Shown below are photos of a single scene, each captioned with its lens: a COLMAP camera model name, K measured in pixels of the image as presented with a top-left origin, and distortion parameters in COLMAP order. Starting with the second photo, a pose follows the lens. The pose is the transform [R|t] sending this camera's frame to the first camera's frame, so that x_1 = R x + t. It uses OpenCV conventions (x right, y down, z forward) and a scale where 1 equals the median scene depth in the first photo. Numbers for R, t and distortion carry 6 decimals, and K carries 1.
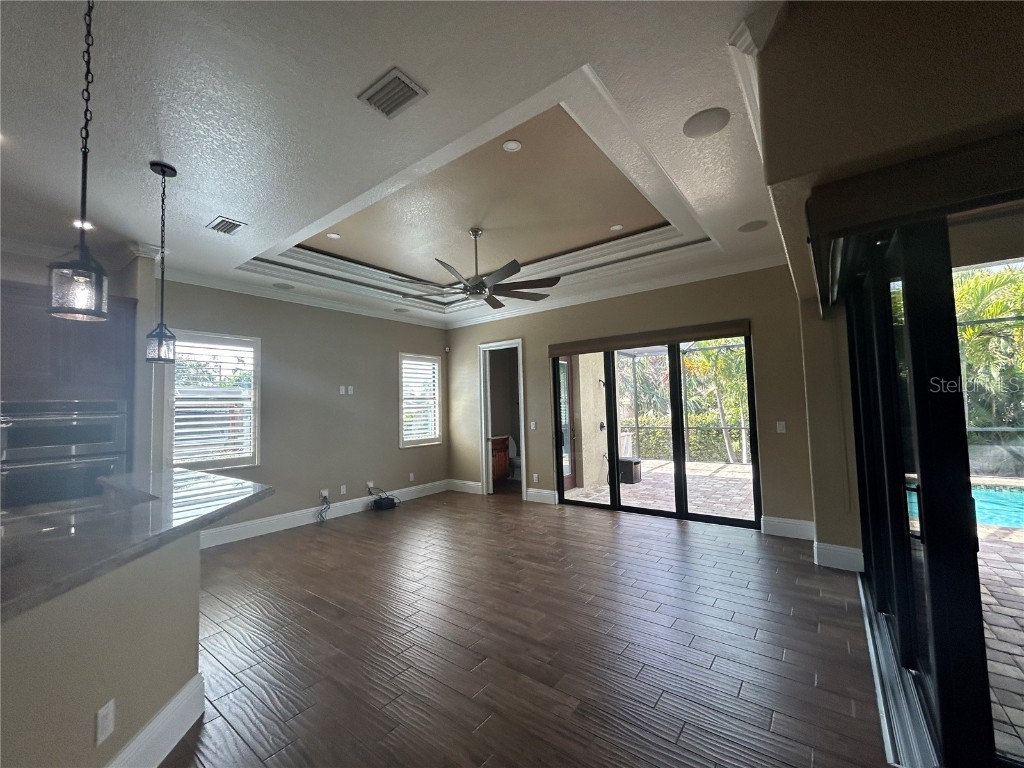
lens RADIAL K [[415.4, 0, 514.4], [0, 415.4, 383.0], [0, 0, 1]] dist [0.003445, -0.000508]
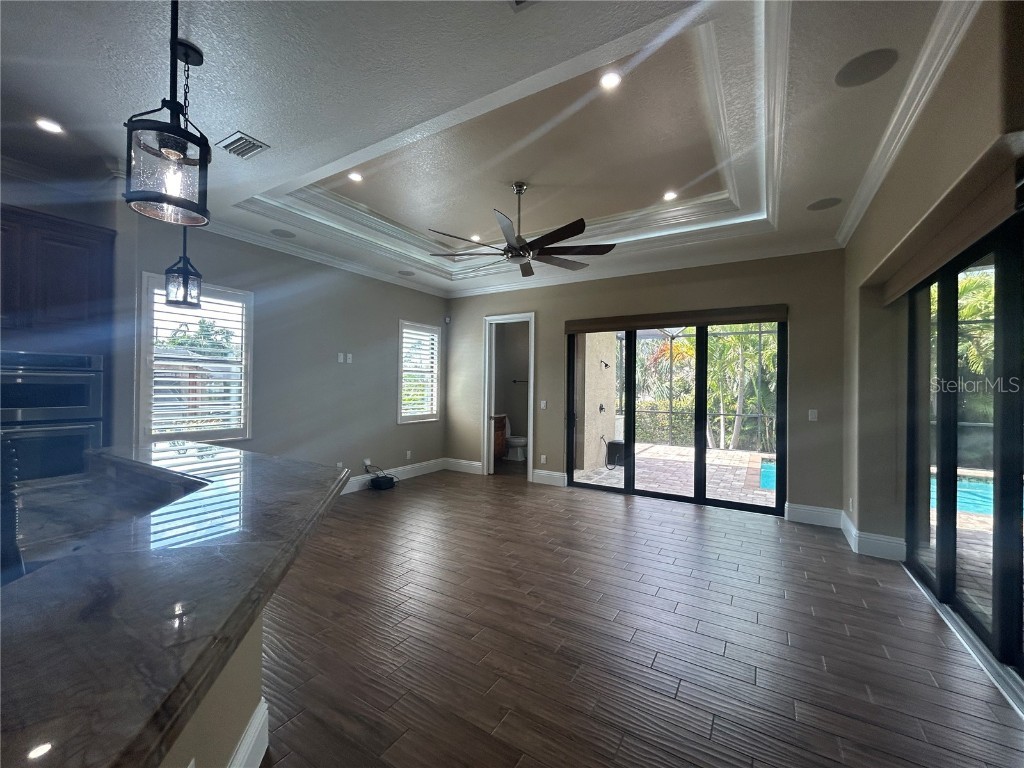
lens RADIAL K [[415.4, 0, 513.5], [0, 415.4, 383.1], [0, 0, 1]] dist [0.003445, -0.000508]
pose [[0.993920, 0.041585, 0.101946, -0.147591], [-0.046591, 0.997797, 0.047228, 0.013245], [-0.099757, -0.051690, 0.993668, 0.074148]]
